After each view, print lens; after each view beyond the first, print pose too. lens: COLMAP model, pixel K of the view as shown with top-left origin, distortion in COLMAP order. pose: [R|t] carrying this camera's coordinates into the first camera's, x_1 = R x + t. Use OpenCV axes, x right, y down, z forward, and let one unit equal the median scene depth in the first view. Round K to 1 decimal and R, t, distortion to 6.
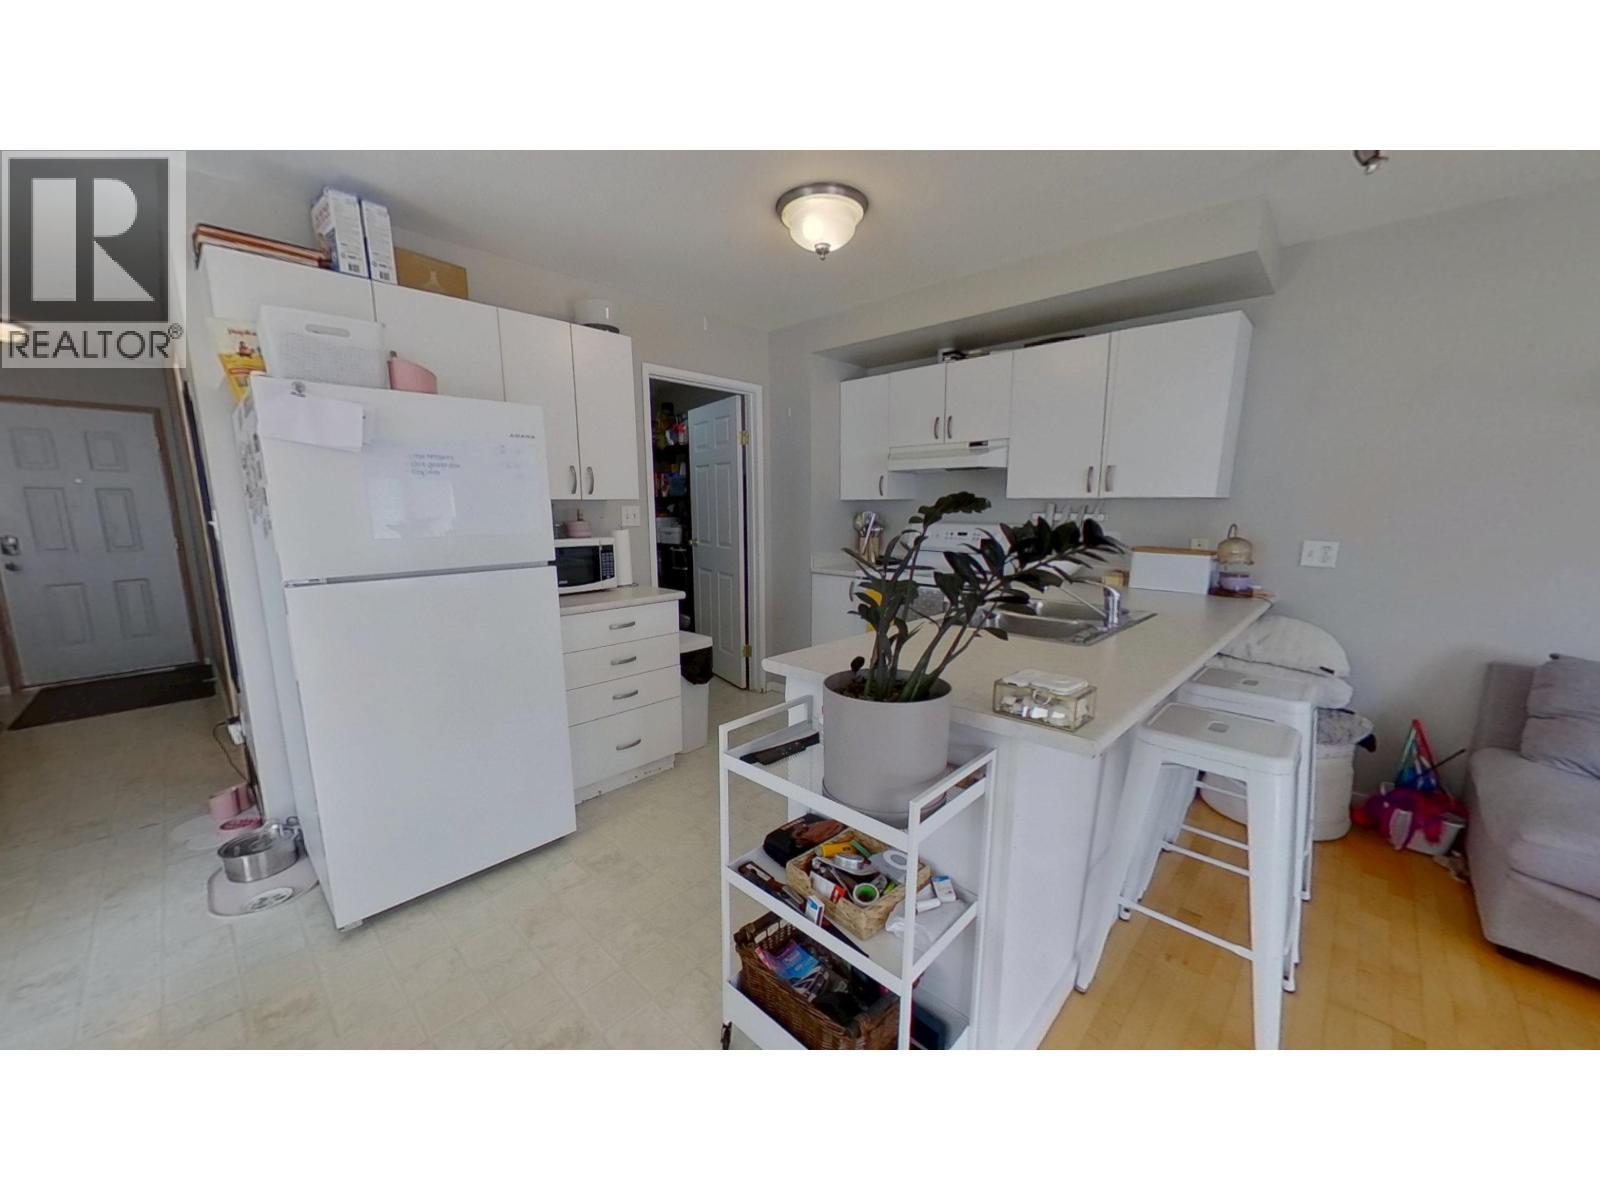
lens RADIAL K [[582.5, 0, 797.9], [0, 582.5, 605.2], [0, 0, 1]] dist [-0.003663, -0.000376]
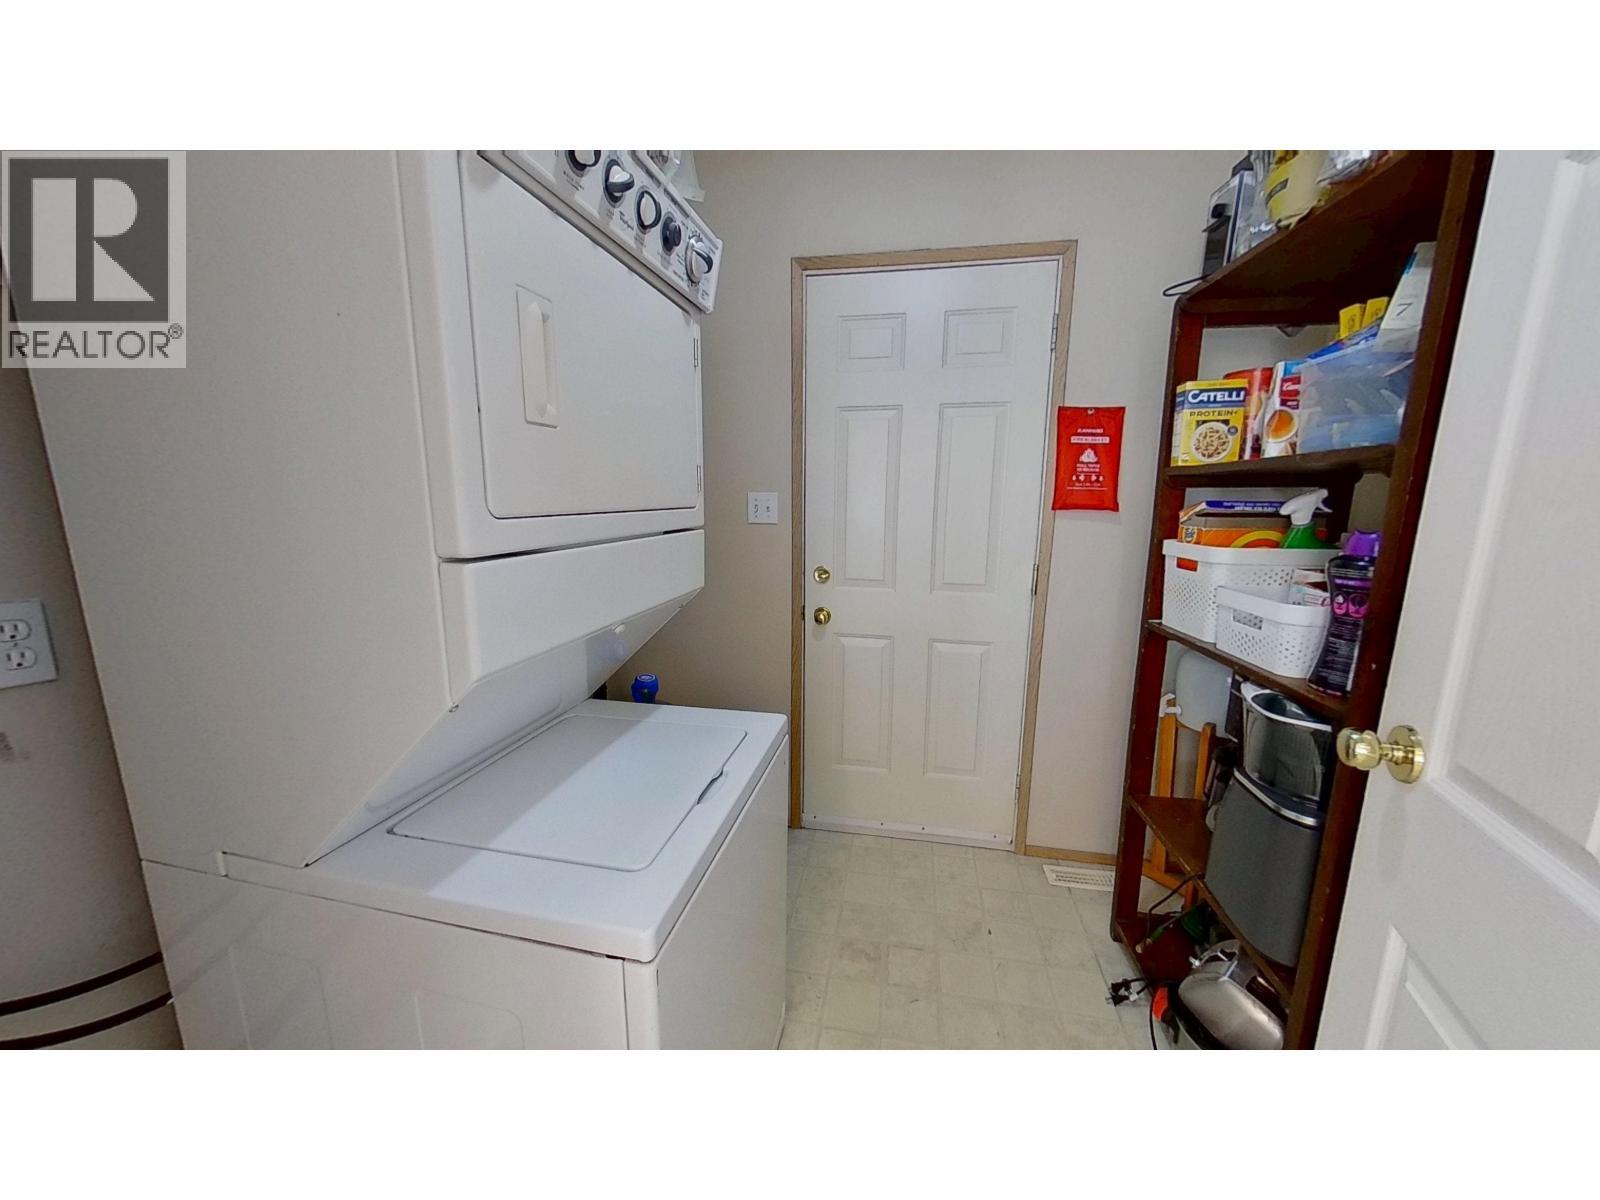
lens RADIAL K [[582.5, 0, 799.8], [0, 582.5, 598.8], [0, 0, 1]] dist [-0.003663, -0.000376]
pose [[0.553187, 0.158629, -0.817815, -0.146704], [-0.146309, 0.984944, 0.092079, -0.137338], [0.820109, 0.068717, 0.568067, 0.785822]]
